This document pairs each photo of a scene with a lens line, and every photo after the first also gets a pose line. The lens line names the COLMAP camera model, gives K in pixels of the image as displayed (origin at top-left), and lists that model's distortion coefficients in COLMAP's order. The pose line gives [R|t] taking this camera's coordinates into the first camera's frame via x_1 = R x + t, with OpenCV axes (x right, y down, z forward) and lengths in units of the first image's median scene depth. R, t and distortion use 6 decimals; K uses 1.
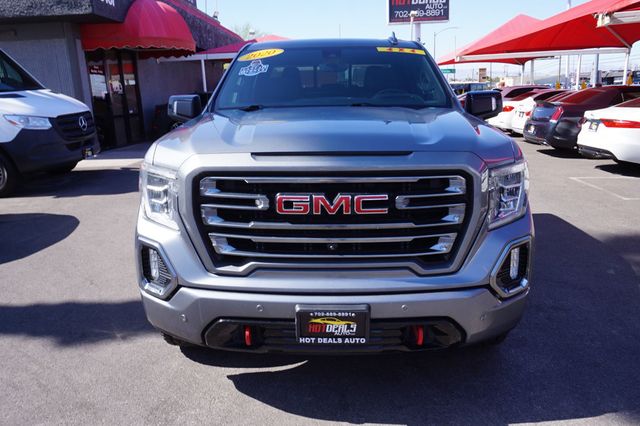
lens RADIAL K [[475.1, 0, 319.9], [0, 475.1, 212.2], [0, 0, 1]] dist [0.009795, 0.002944]
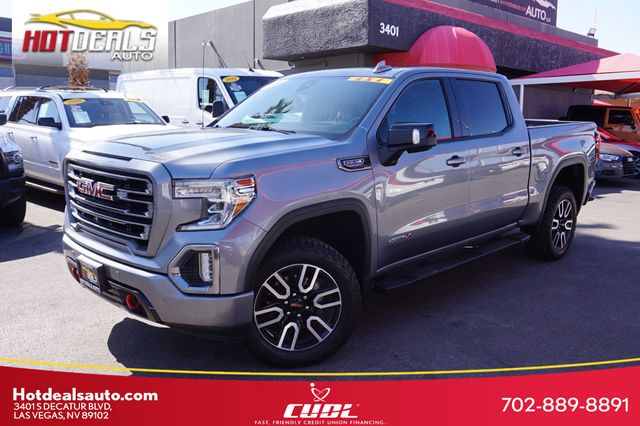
lens RADIAL K [[541.8, 0, 317.3], [0, 541.8, 213.1], [0, 0, 1]] dist [-0.015498, 0.003004]
pose [[0.722545, 0.155821, -0.673535, 0.342486], [-0.205776, 0.978583, 0.005644, -0.019423], [0.659989, 0.134519, 0.739134, 0.050861]]
